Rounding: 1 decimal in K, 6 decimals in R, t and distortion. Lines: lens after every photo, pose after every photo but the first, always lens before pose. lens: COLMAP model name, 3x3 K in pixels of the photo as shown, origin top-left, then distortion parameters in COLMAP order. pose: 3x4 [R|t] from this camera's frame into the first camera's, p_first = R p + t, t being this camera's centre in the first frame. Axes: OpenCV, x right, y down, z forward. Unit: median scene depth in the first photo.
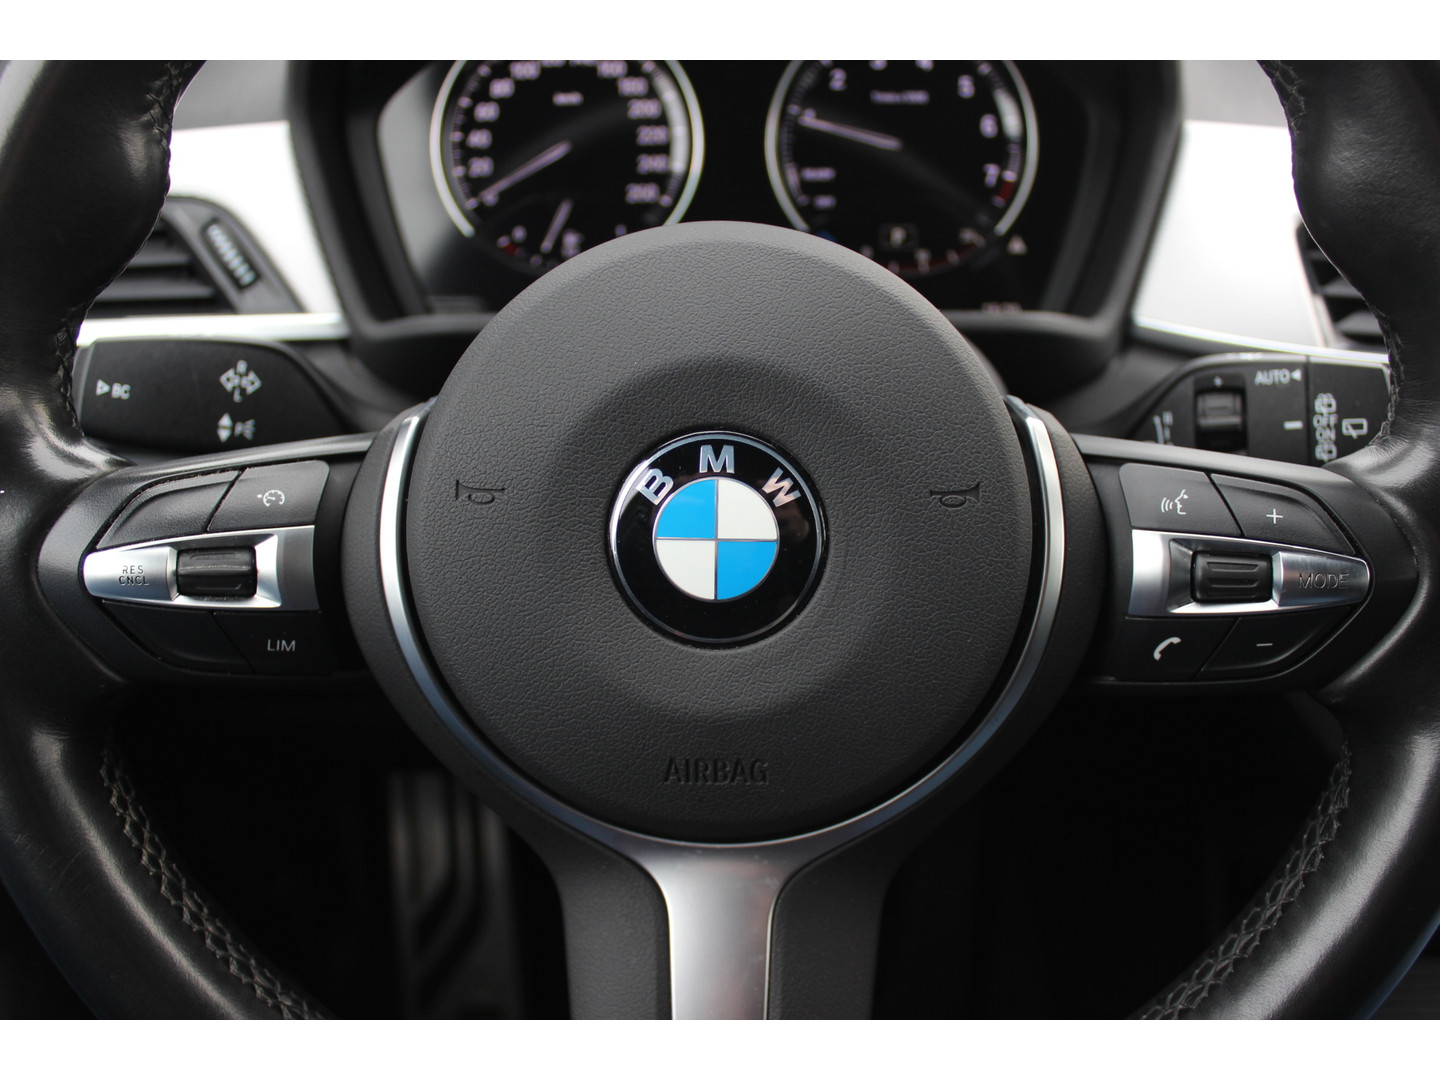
lens RADIAL K [[1345.5, 0, 693.0], [0, 1345.5, 540.5], [0, 0, 1]] dist [-0.097371, 0.001378]
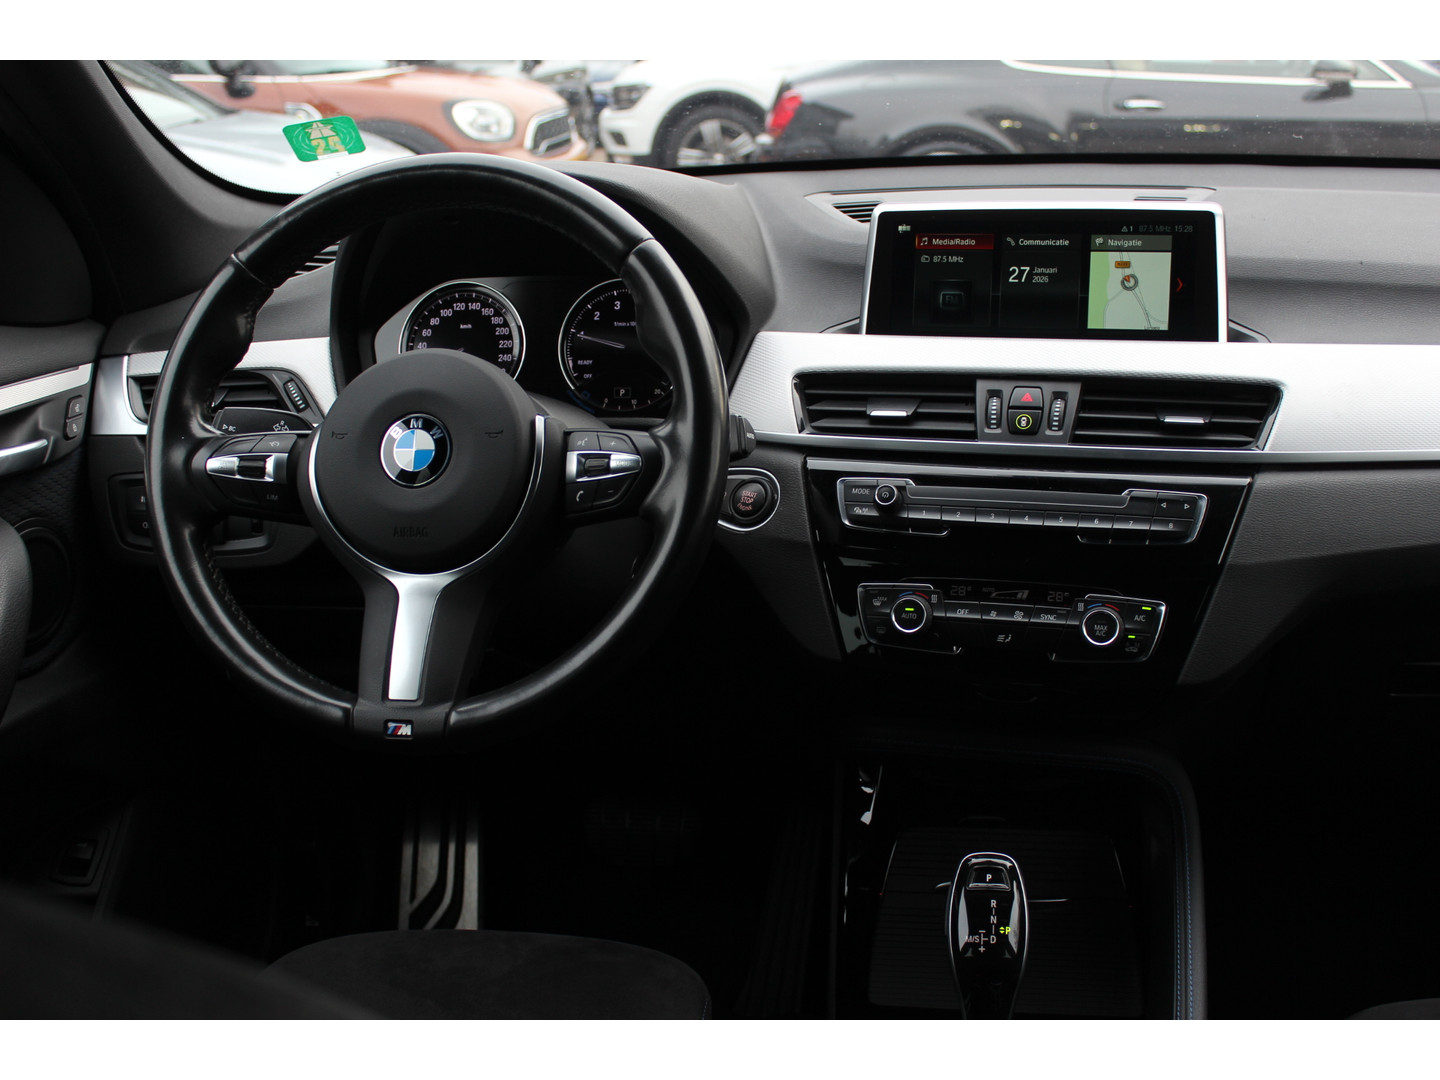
lens RADIAL K [[1588.7, 0, 720.0], [0, 1588.7, 540.0], [0, 0, 1]] dist [-0.082255, 0.022567]
pose [[0.988722, 0.015344, -0.148974, 1.089761], [-0.050378, 0.970844, -0.234357, 0.881844], [0.141034, 0.239219, 0.960668, -1.972437]]
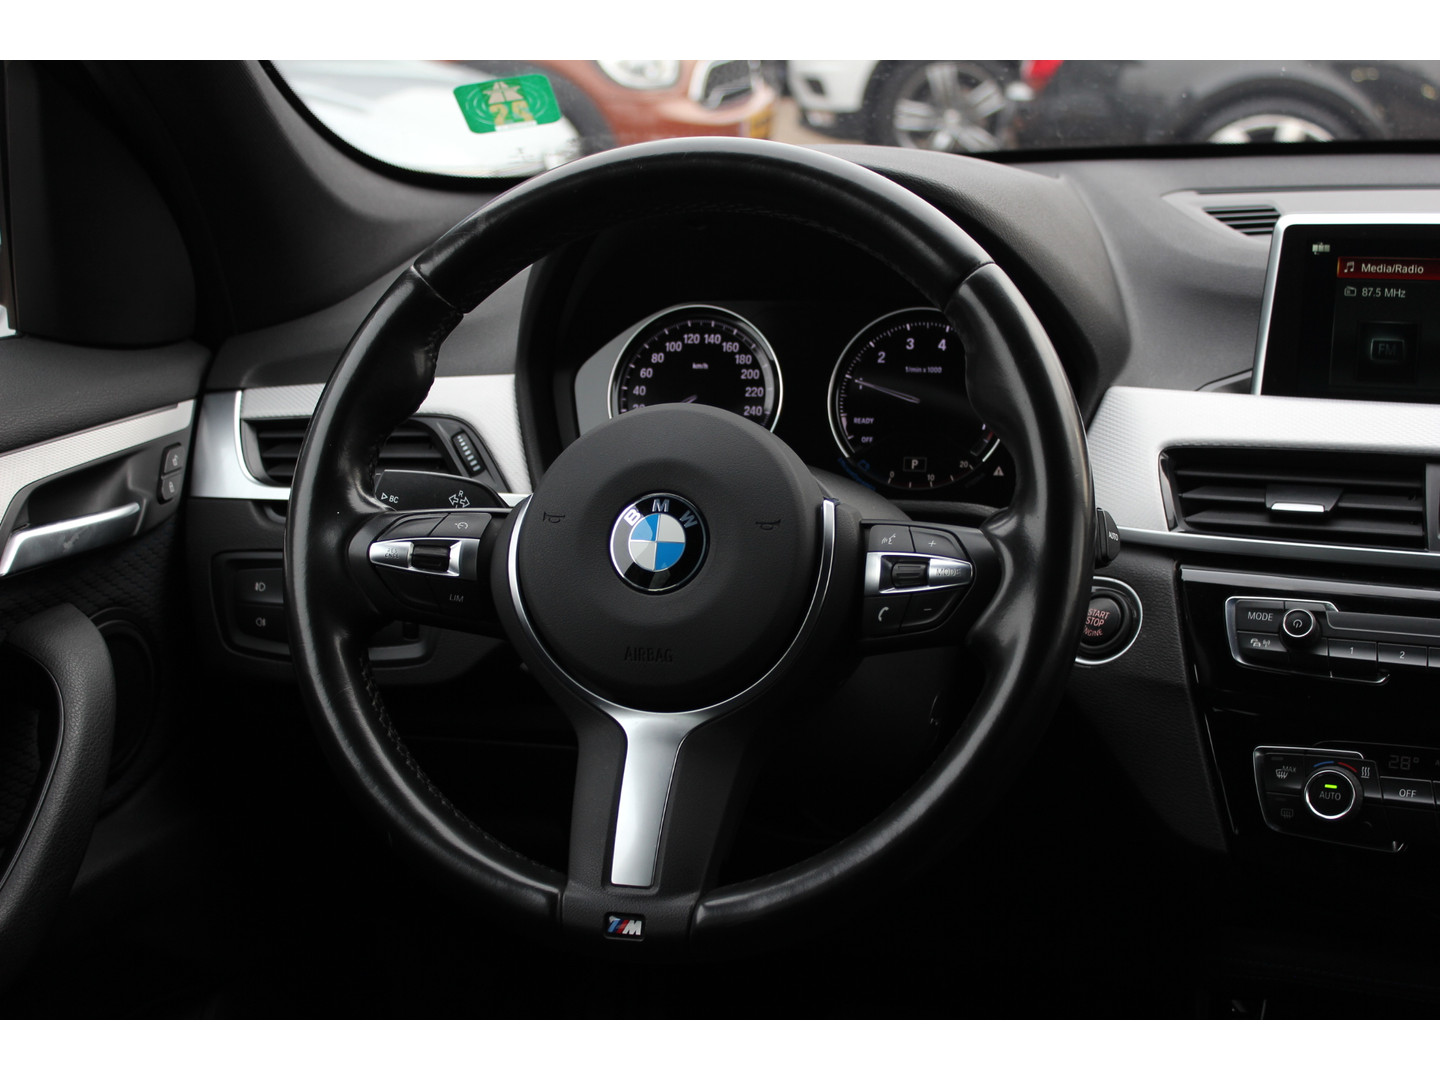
lens RADIAL K [[2181.7, 0, 720.0], [0, 2181.7, 540.0], [0, 0, 1]] dist [-0.043836, 0.126019]
pose [[0.969960, 0.041682, -0.239667, 0.865486], [-0.107170, 0.957670, -0.267175, 0.835125], [0.218386, 0.284834, 0.933369, -2.017312]]
